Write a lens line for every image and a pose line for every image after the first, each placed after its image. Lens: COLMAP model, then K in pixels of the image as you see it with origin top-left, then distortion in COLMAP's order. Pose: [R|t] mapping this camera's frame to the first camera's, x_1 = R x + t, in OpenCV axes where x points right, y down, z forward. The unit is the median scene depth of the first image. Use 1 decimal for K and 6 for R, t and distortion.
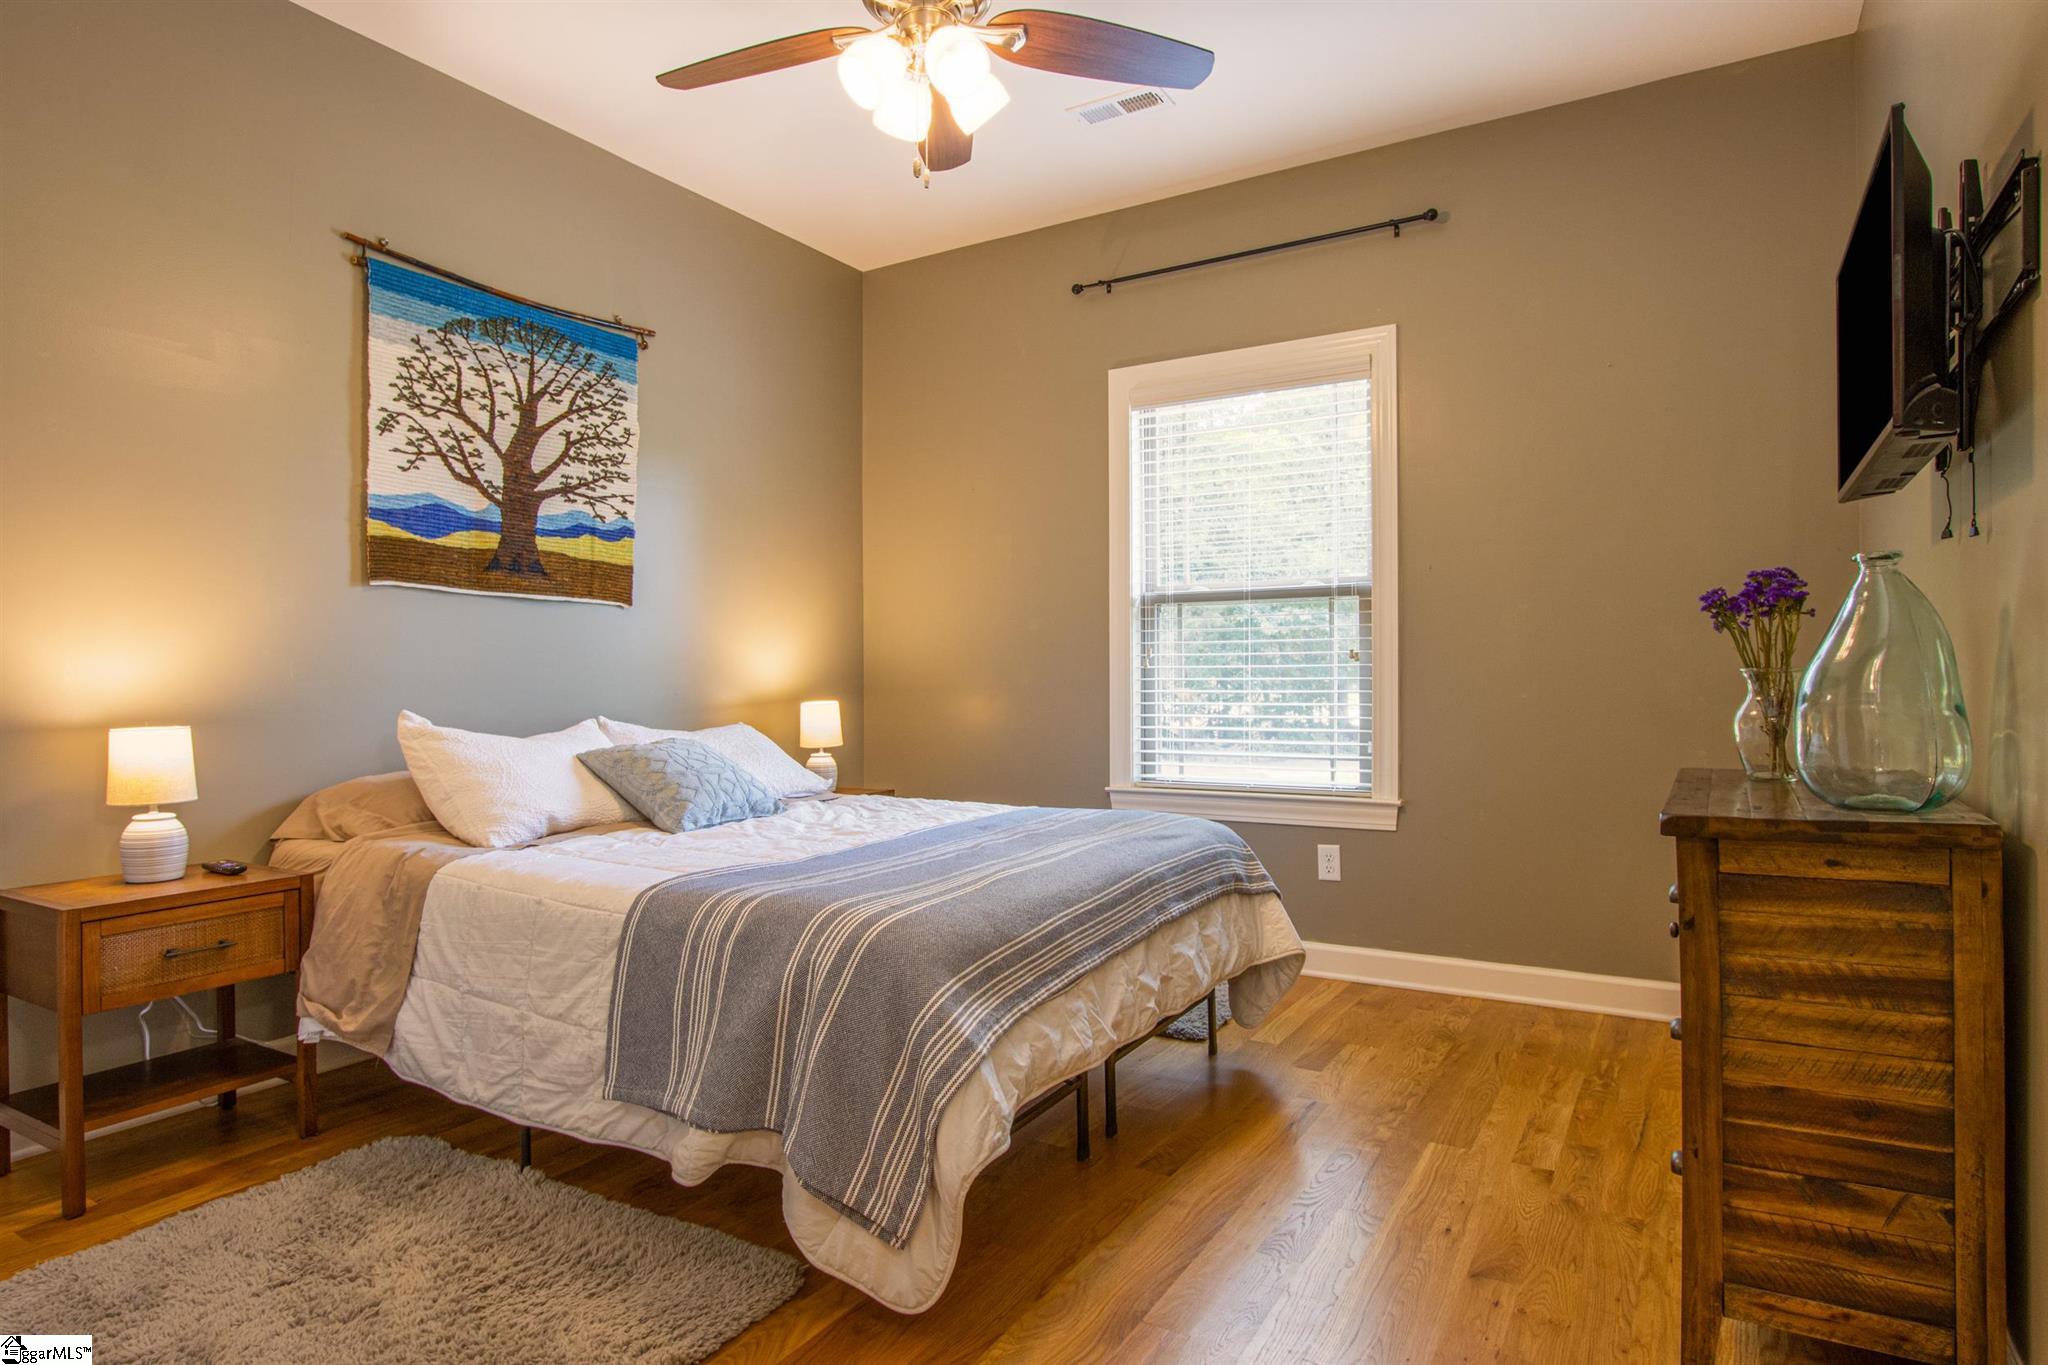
lens RADIAL K [[1165.5, 0, 1024.0], [0, 1165.5, 682.5], [0, 0, 1]] dist [-0.001734, -0.001021]
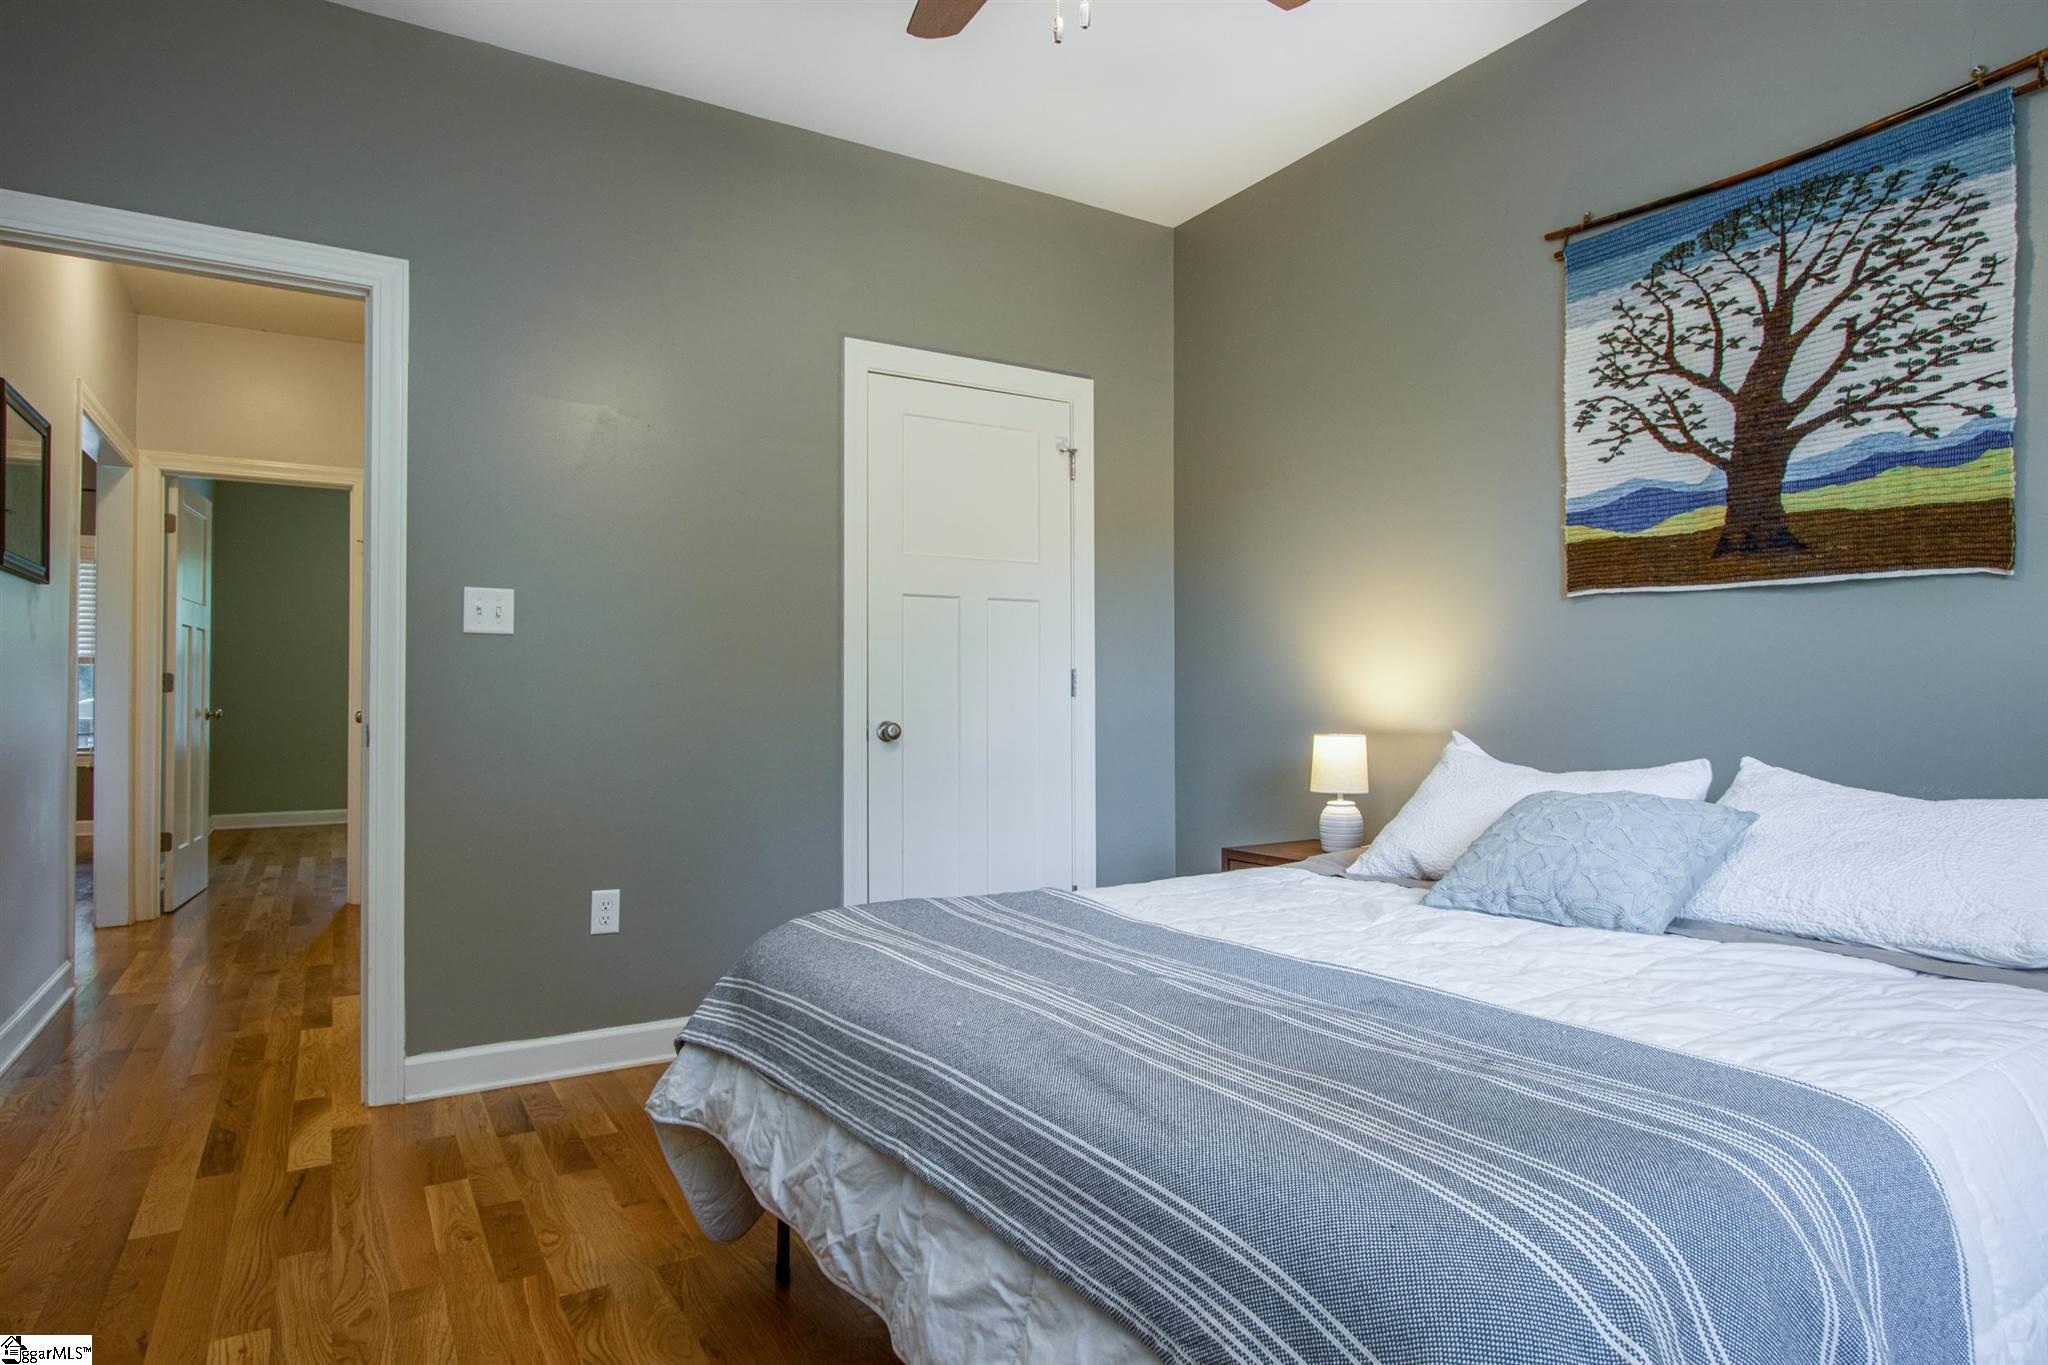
lens RADIAL K [[1165.5, 0, 1024.0], [0, 1165.5, 682.5], [0, 0, 1]] dist [-0.001734, -0.001021]
pose [[-0.475838, -0.005210, -0.879517, 0.417721], [-0.004326, 0.999984, -0.003582, -0.009431], [0.879522, 0.002100, -0.475853, 0.960347]]
